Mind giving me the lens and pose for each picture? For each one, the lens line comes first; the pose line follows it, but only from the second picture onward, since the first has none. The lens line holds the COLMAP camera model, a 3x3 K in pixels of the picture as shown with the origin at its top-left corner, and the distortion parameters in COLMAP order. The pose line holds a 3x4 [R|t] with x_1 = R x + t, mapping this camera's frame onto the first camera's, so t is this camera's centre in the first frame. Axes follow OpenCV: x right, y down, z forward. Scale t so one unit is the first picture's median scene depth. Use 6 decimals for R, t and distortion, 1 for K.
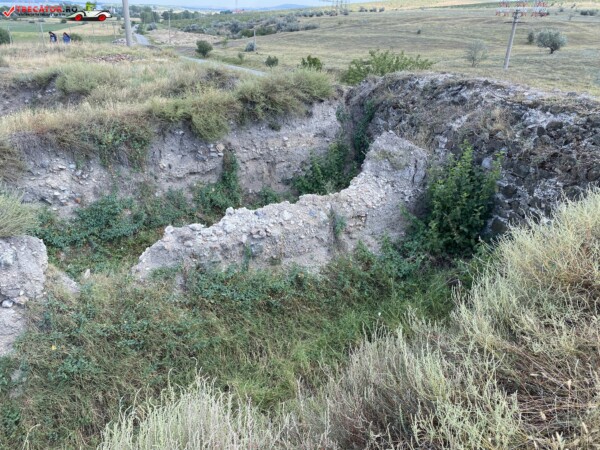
lens RADIAL K [[461.2, 0, 292.7], [0, 461.2, 213.2], [0, 0, 1]] dist [0.027025, -0.013946]
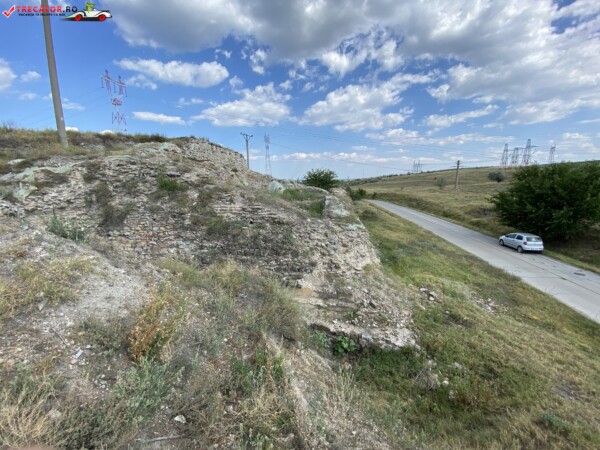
lens RADIAL K [[243.6, 0, 298.4], [0, 243.6, 225.5], [0, 0, 1]] dist [0.021495, -0.020656]
pose [[0.926990, 0.023363, -0.374356, 2.092744], [-0.108065, 0.972374, -0.206909, 0.990704], [0.359180, 0.232257, 0.903906, -0.980804]]
